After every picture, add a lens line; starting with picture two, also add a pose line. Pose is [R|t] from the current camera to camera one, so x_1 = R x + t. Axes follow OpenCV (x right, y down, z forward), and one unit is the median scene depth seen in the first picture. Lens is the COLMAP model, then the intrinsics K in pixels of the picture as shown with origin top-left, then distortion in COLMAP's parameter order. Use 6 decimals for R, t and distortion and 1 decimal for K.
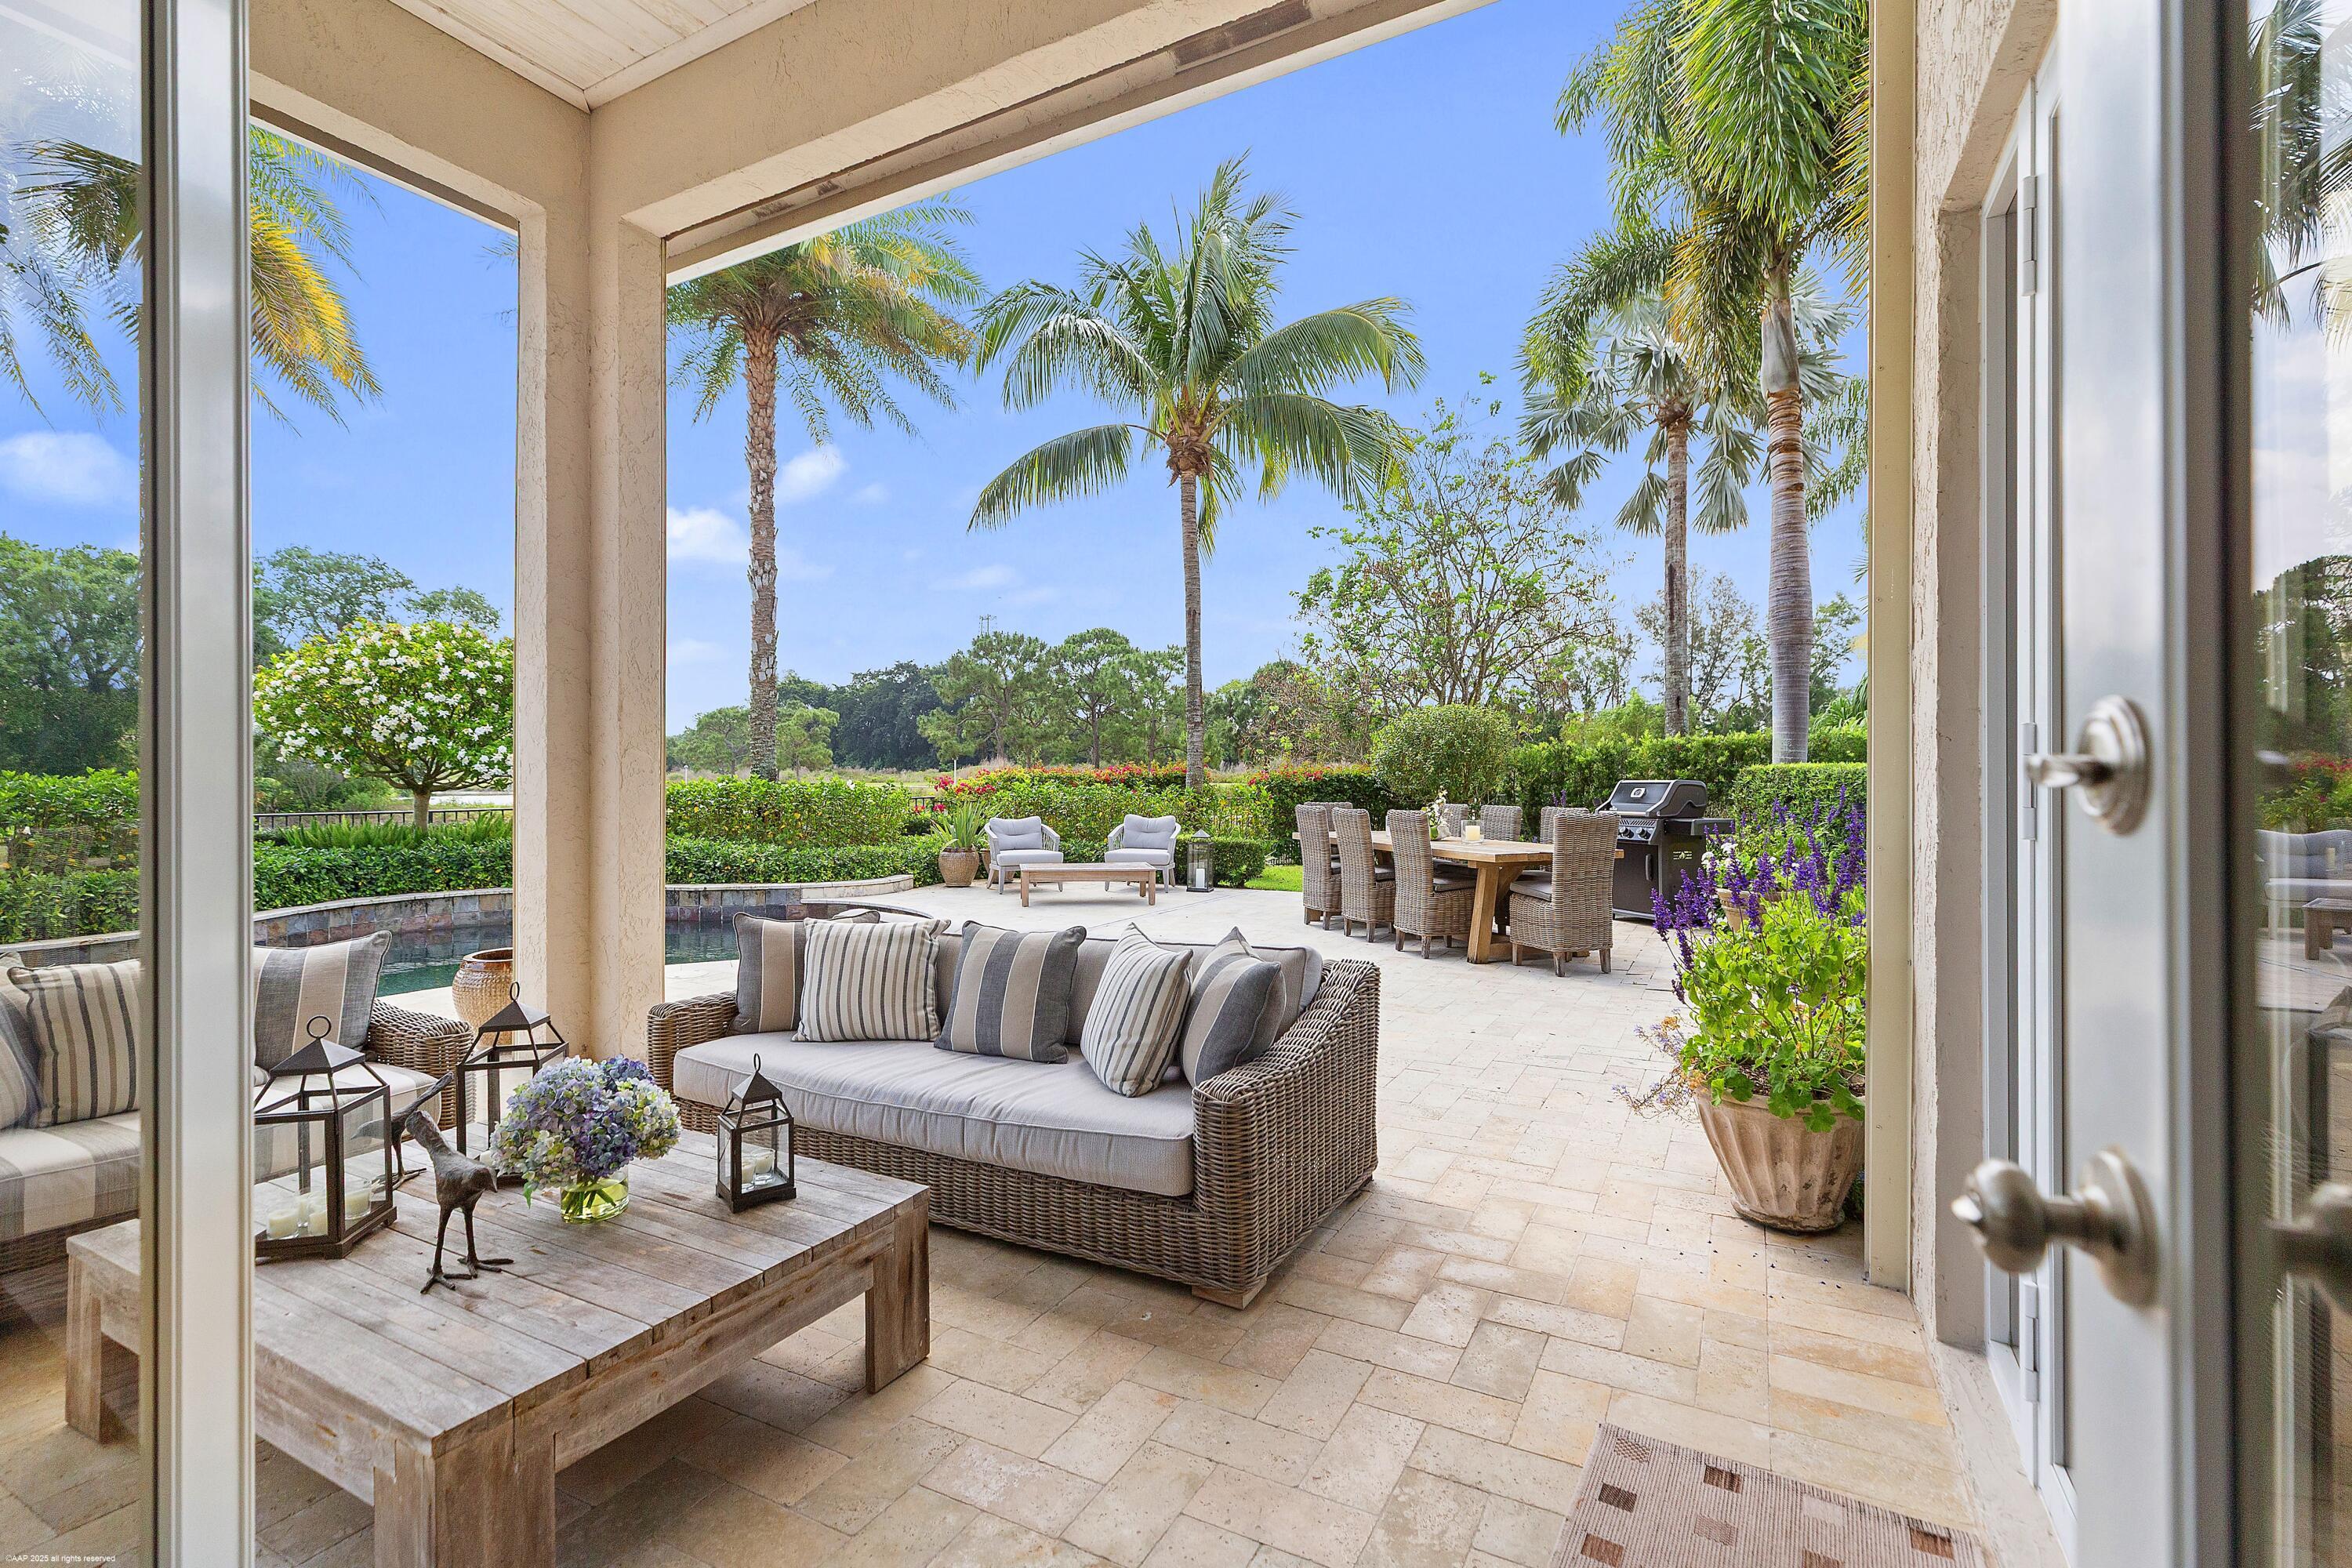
lens RADIAL K [[1068.7, 0, 1181.8], [0, 1068.7, 775.6], [0, 0, 1]] dist [0.004449, -0.000144]
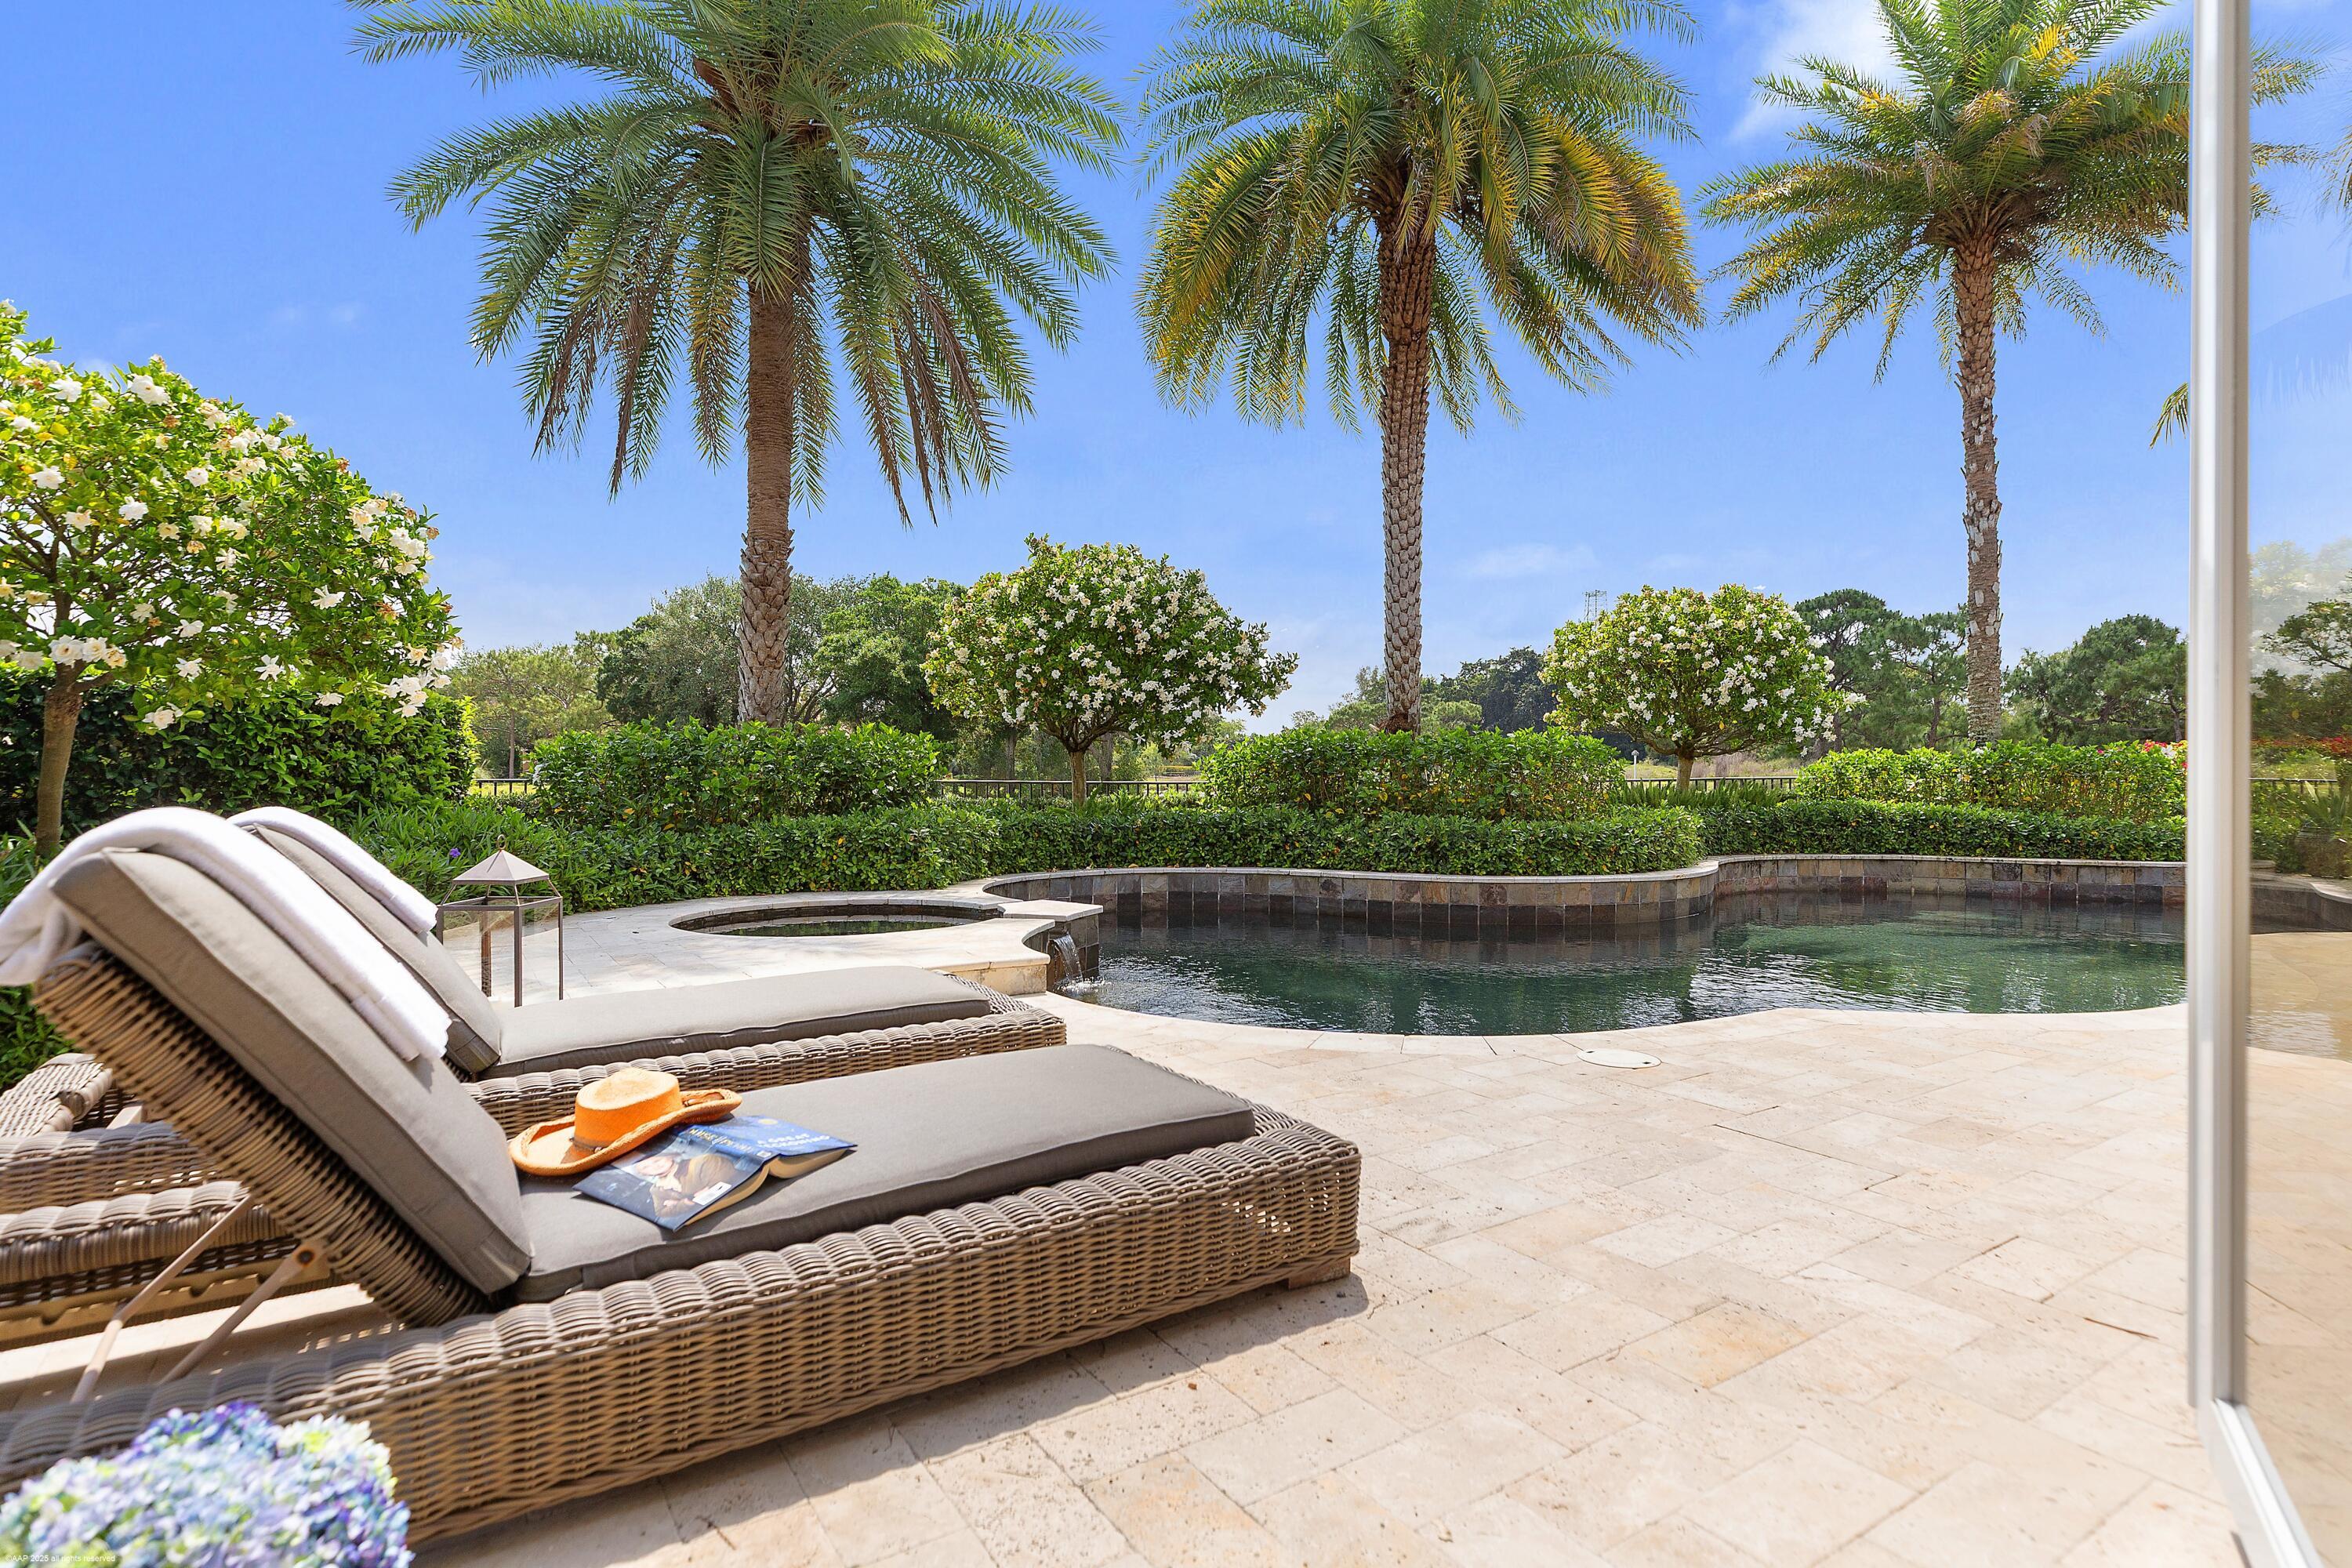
lens RADIAL K [[1188.1, 0, 1171.0], [0, 1188.1, 777.0], [0, 0, 1]] dist [-0.000884, -0.000986]
pose [[0.869782, 0.004551, -0.493415, -0.216880], [-0.004607, 0.999989, 0.001101, 0.013110], [0.493414, 0.001315, 0.869793, -0.080806]]
